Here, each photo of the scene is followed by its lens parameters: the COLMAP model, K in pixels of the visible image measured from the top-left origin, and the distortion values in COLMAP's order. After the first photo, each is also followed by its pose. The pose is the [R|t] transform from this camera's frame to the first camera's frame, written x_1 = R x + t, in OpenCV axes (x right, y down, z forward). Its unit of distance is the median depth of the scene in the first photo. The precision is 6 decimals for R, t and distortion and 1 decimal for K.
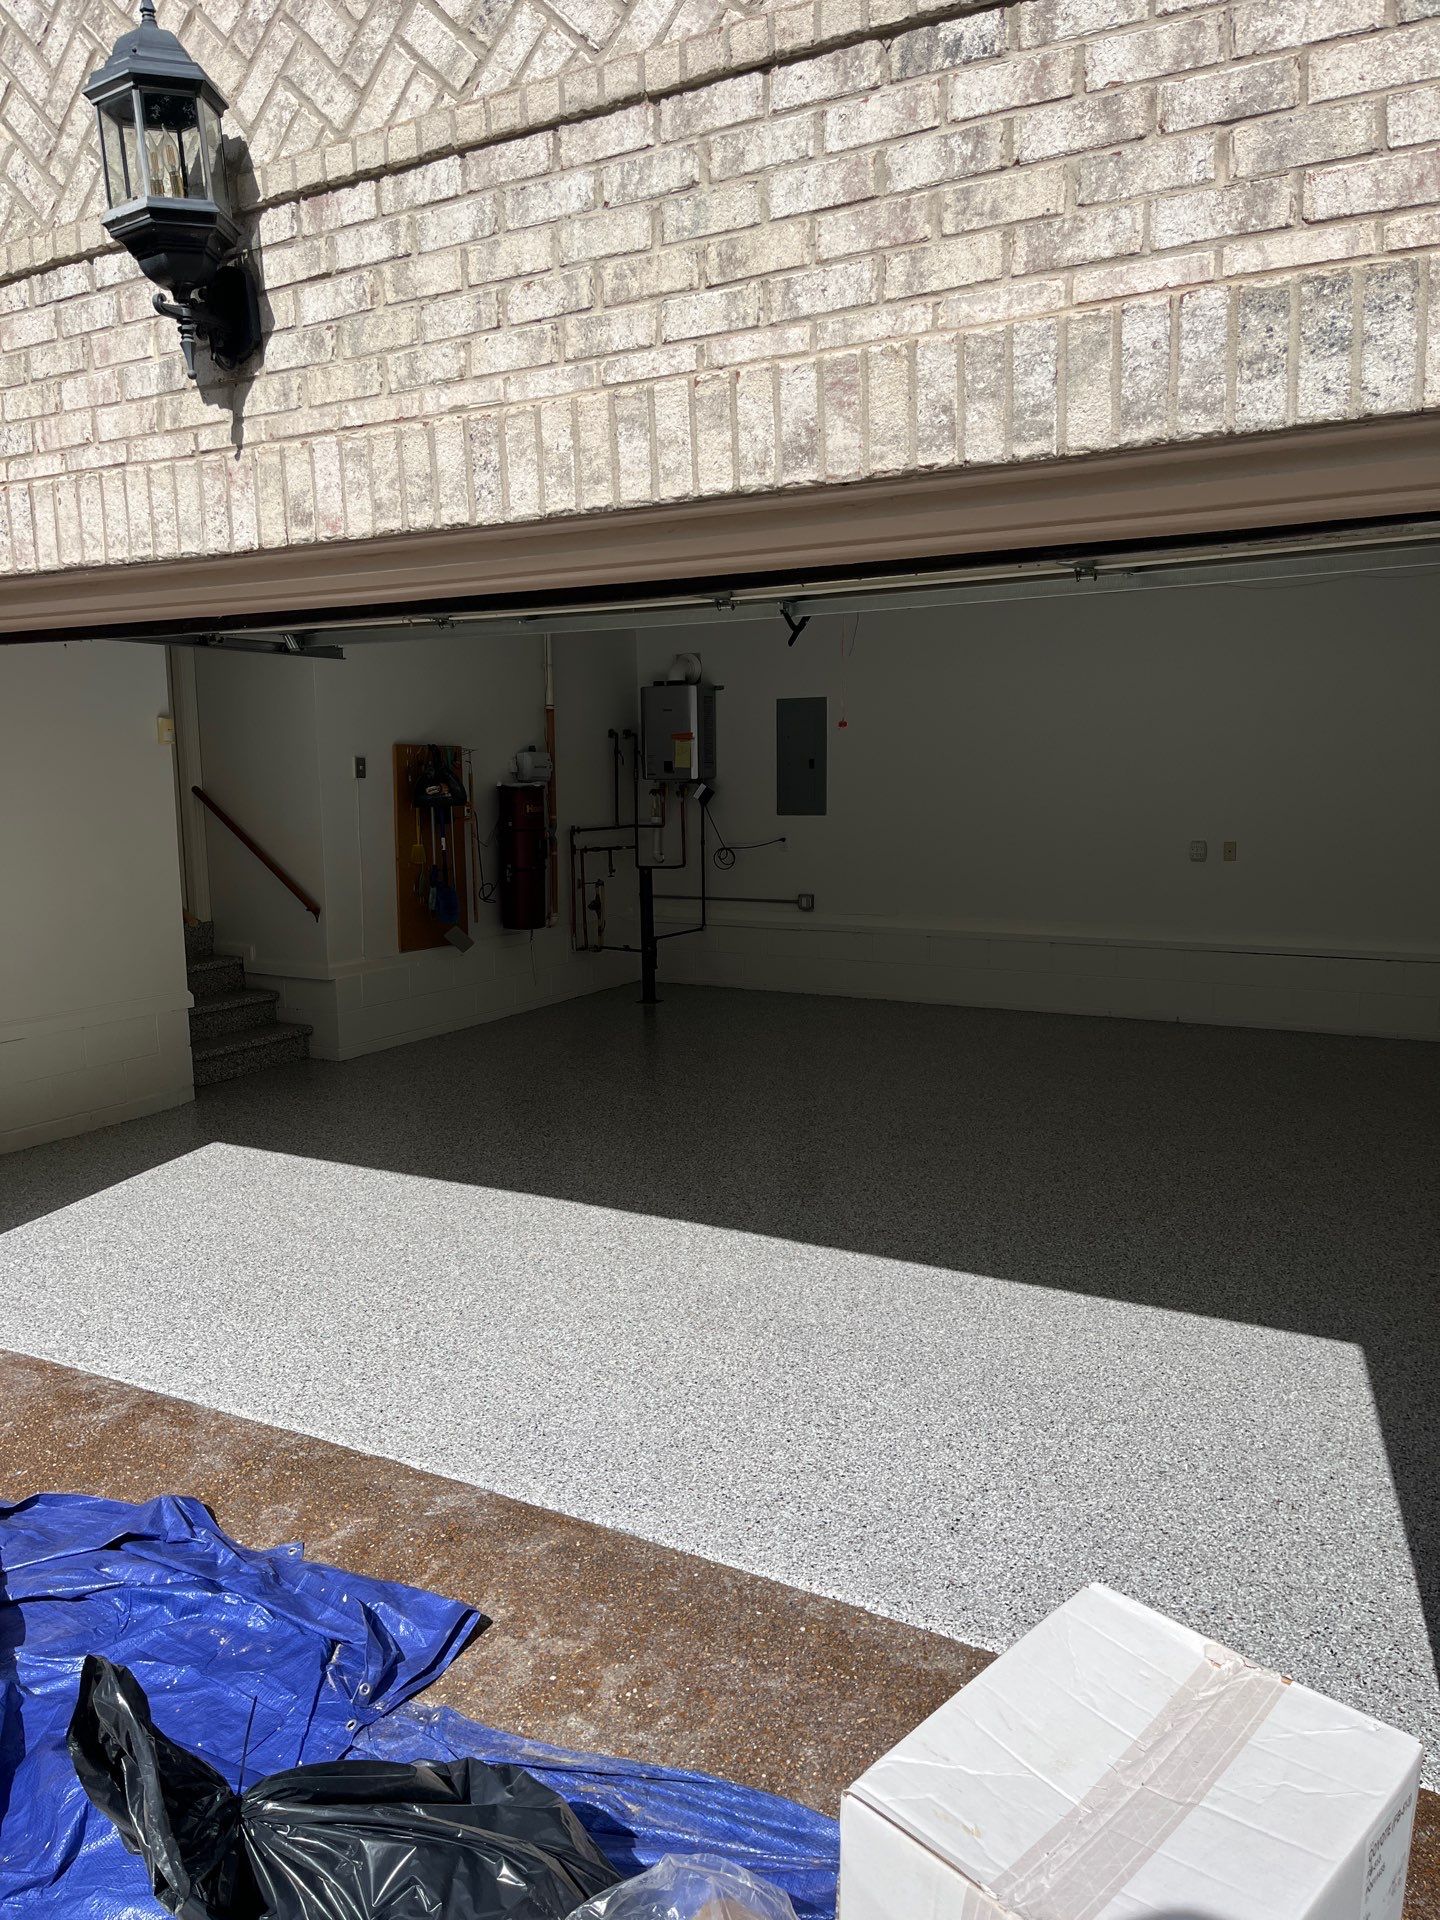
lens RADIAL K [[1454.4, 0, 708.2], [0, 1454.4, 966.4], [0, 0, 1]] dist [0.060745, -0.089636]
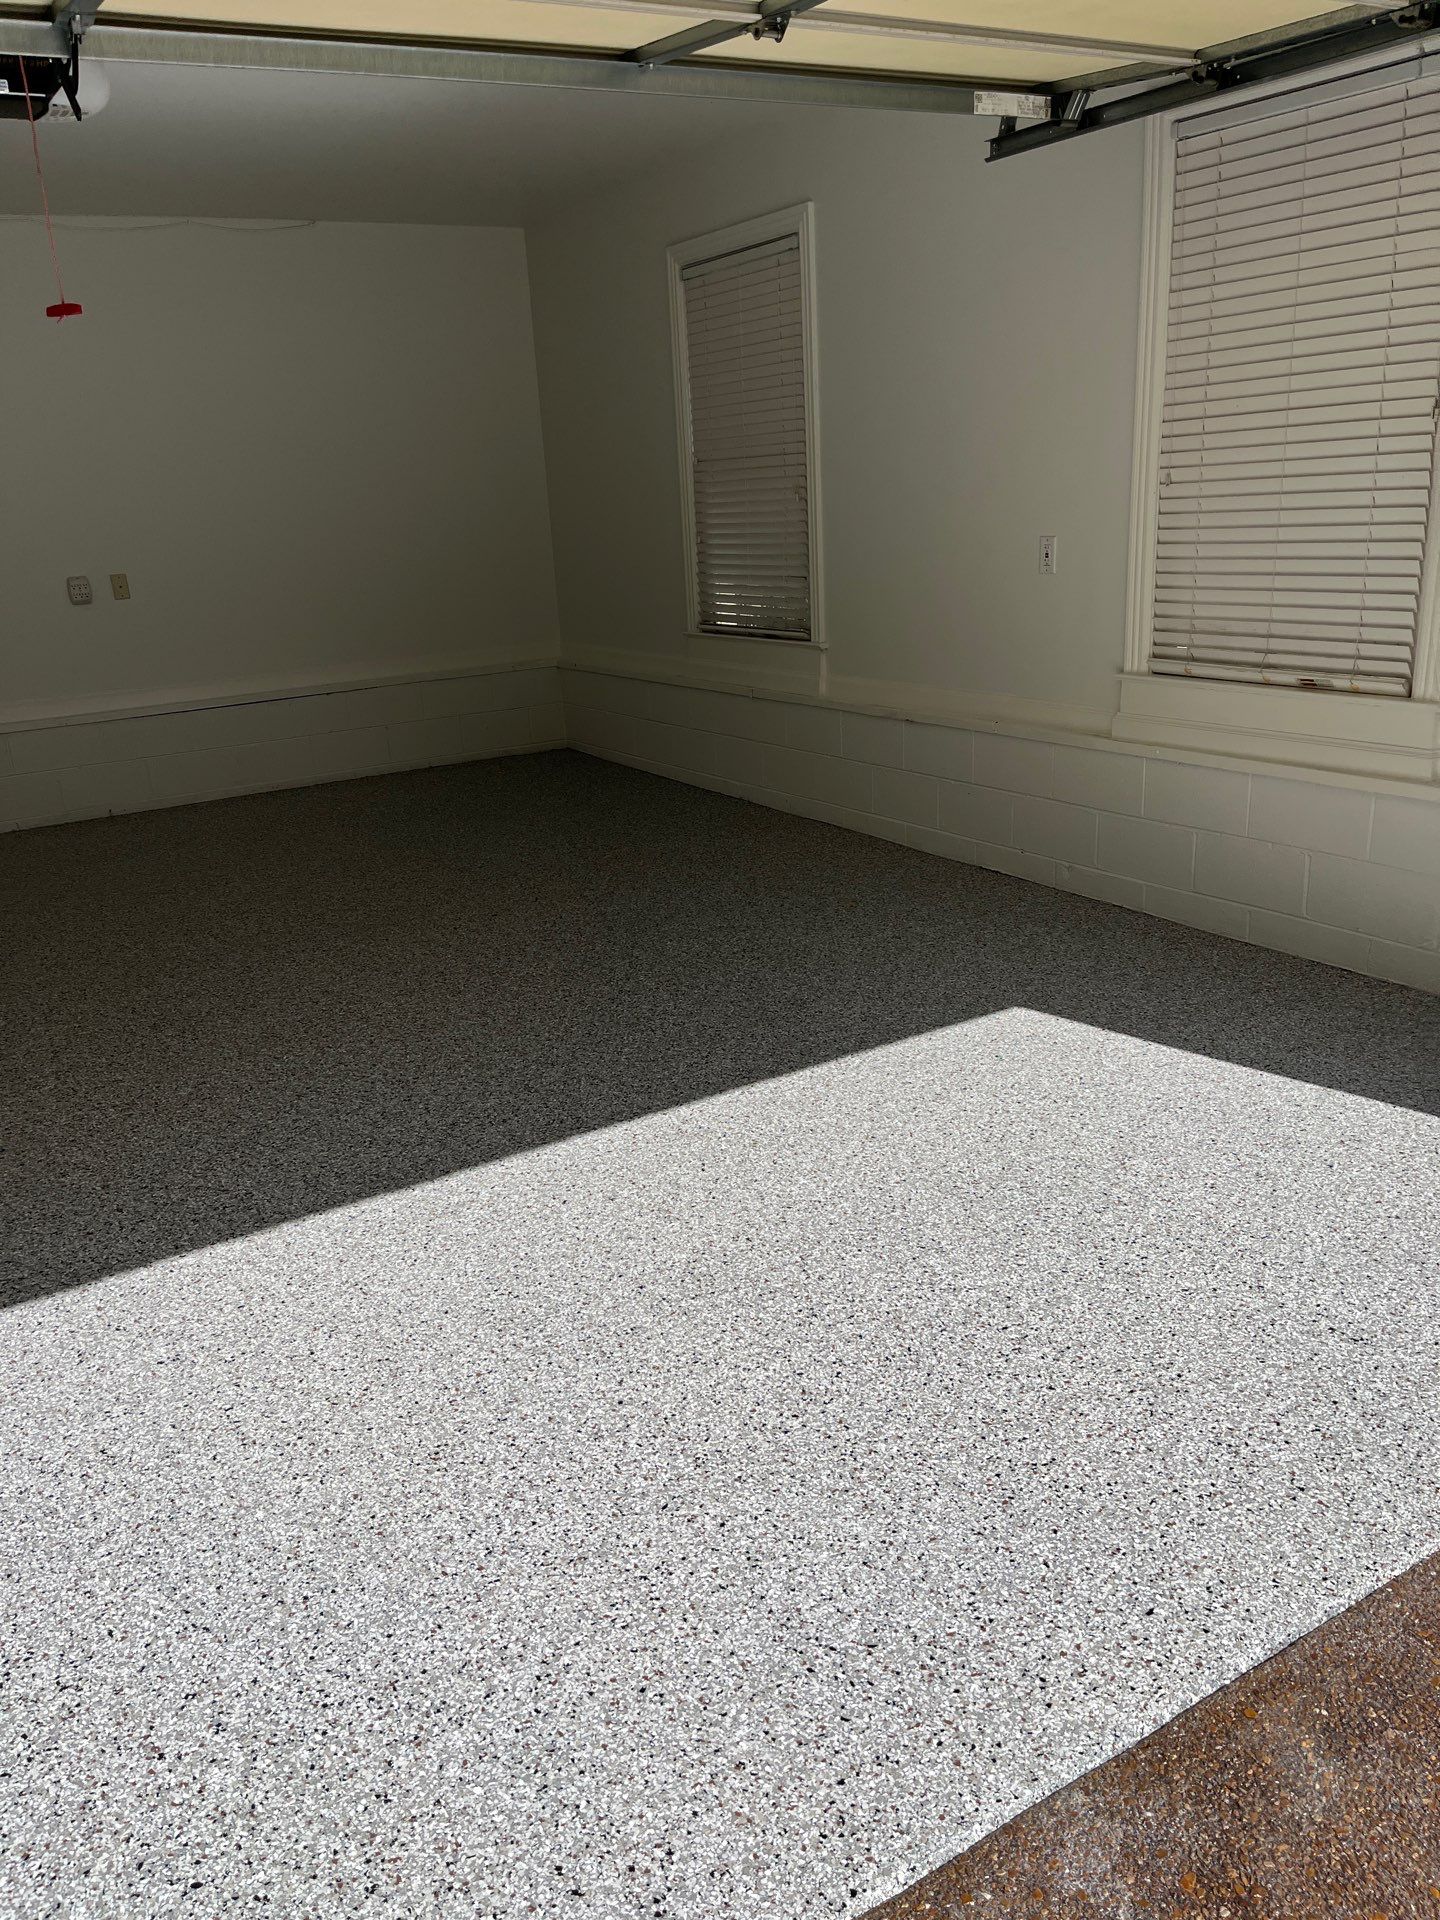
lens RADIAL K [[1454.4, 0, 707.4], [0, 1454.4, 961.8], [0, 0, 1]] dist [0.060745, -0.089636]
pose [[0.475230, -0.288796, 0.831116, -0.208817], [0.178551, 0.956598, 0.230303, -0.011297], [-0.861554, 0.038950, 0.506169, 0.339126]]
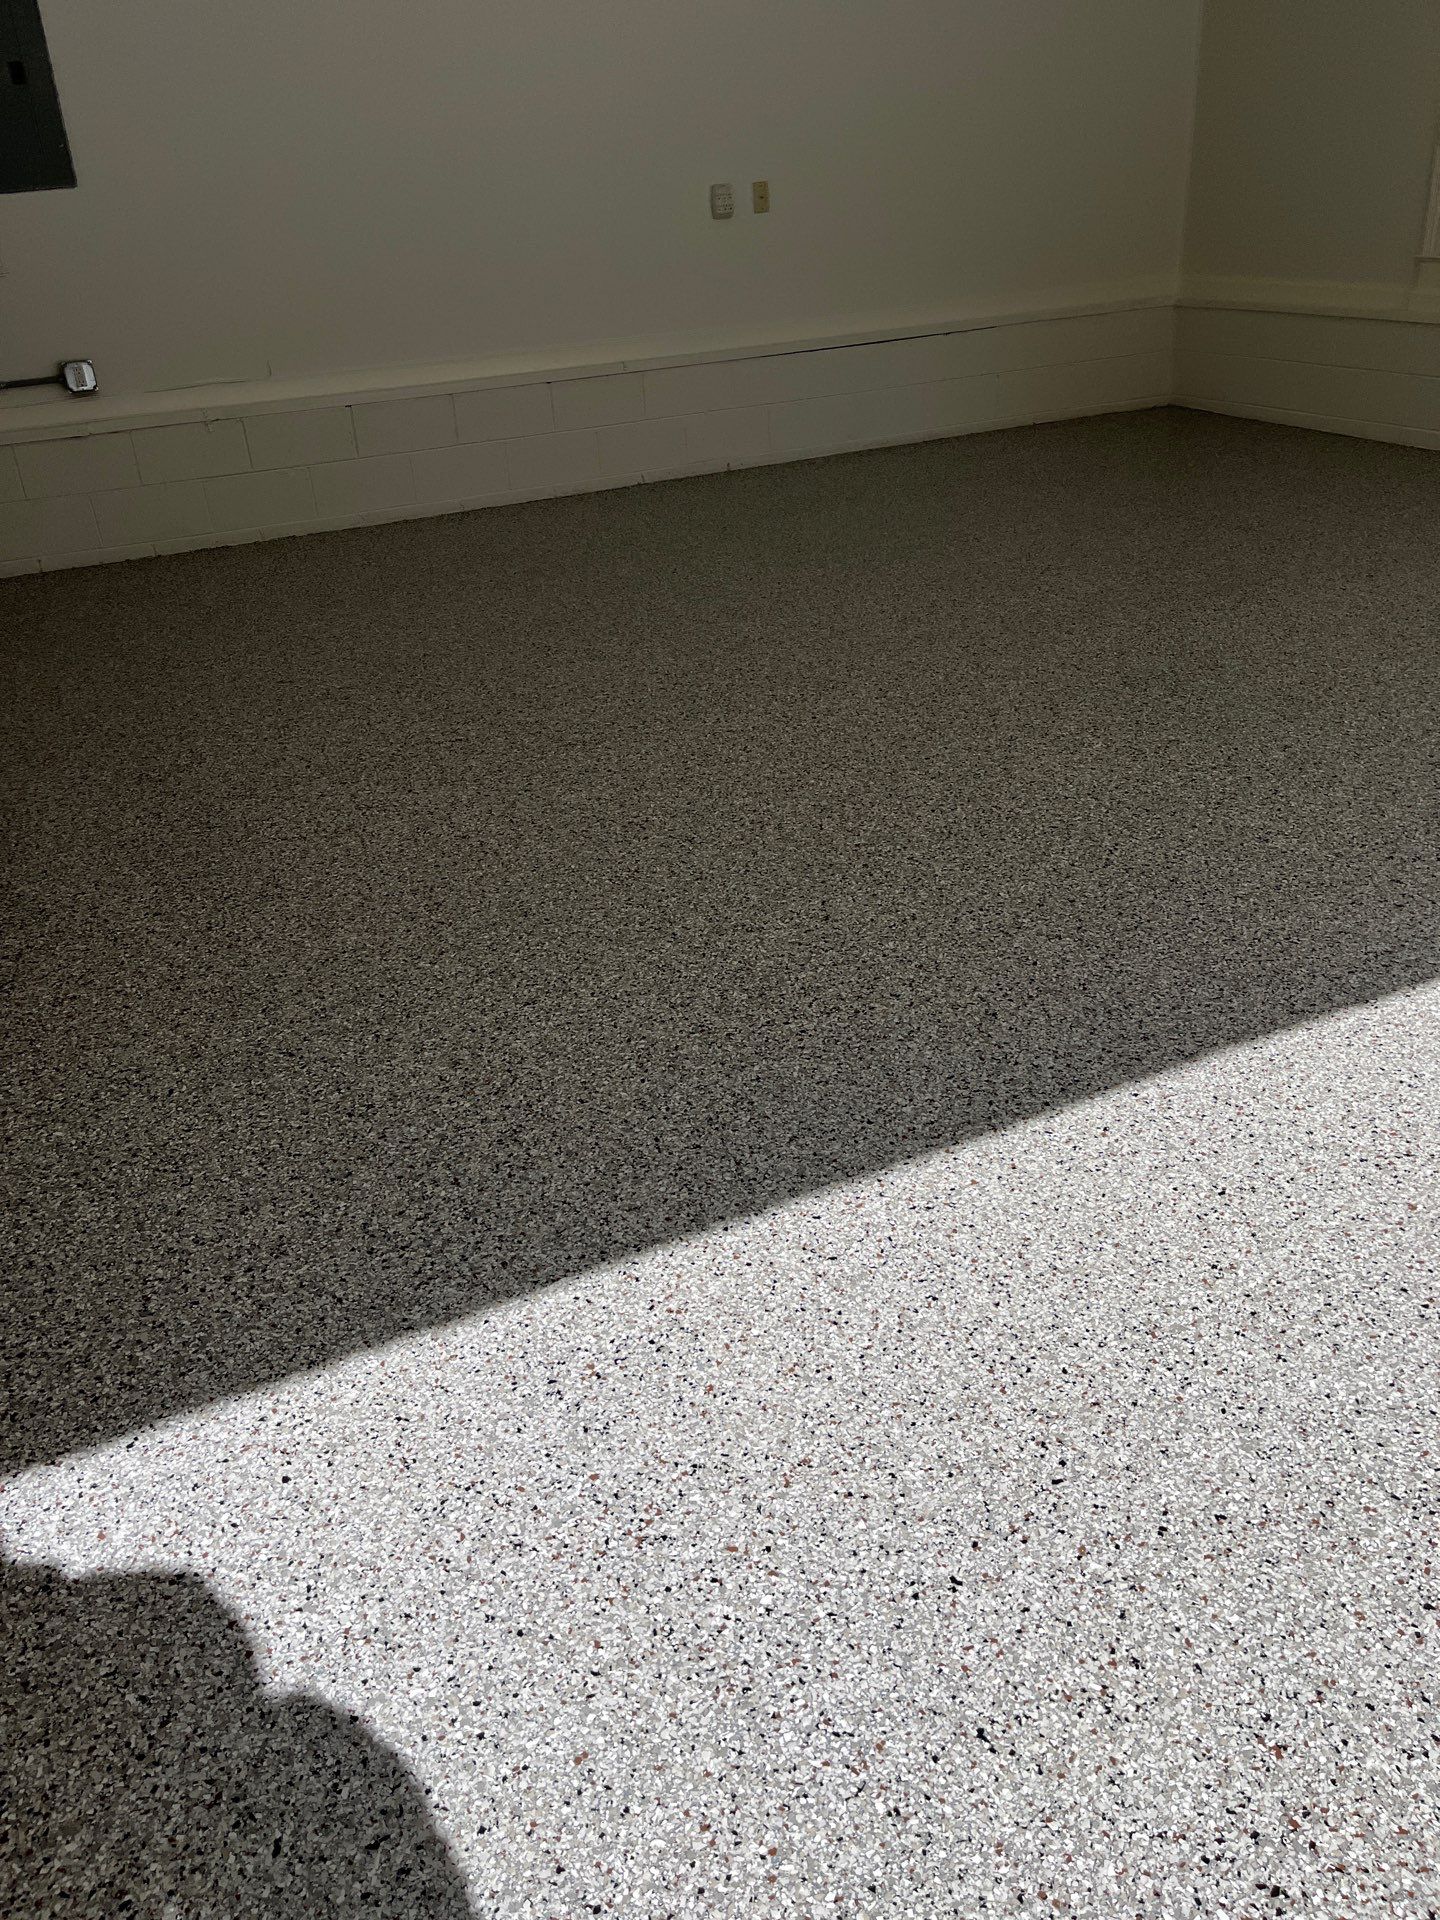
lens RADIAL K [[1454.4, 0, 708.9], [0, 1454.4, 967.8], [0, 0, 1]] dist [0.060745, -0.089636]
pose [[0.567476, -0.413863, 0.711820, -0.305749], [0.167859, 0.904493, 0.392066, -0.025399], [-0.806098, -0.103003, 0.582749, 0.578267]]
